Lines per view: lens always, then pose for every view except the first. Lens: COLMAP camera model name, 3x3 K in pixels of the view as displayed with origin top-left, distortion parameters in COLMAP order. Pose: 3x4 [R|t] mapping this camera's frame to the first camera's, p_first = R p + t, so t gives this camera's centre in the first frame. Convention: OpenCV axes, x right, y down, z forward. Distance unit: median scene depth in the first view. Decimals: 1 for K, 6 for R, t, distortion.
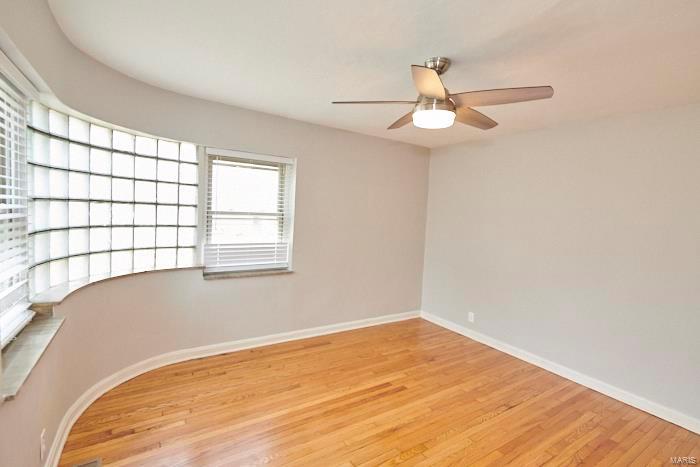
lens RADIAL K [[326.8, 0, 350.0], [0, 326.8, 233.5], [0, 0, 1]] dist [-0.000839, -0.000111]
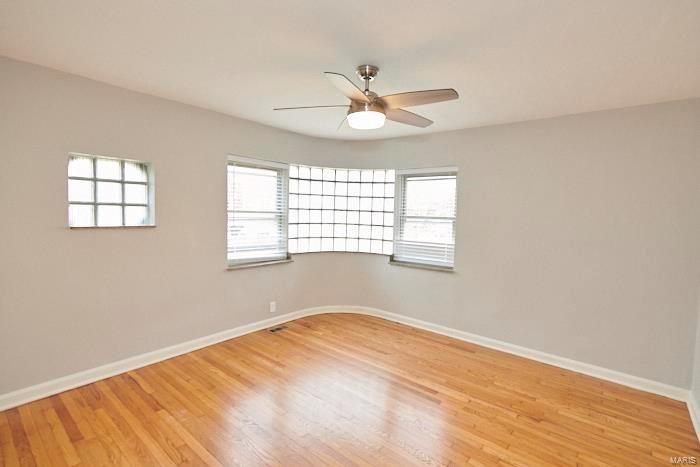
lens RADIAL K [[326.8, 0, 350.0], [0, 326.8, 233.5], [0, 0, 1]] dist [-0.000839, -0.000111]
pose [[0.309392, 0.035182, -0.950284, 0.825569], [-0.071908, 0.997320, 0.013511, 0.002092], [0.948212, 0.064153, 0.311092, 0.385549]]
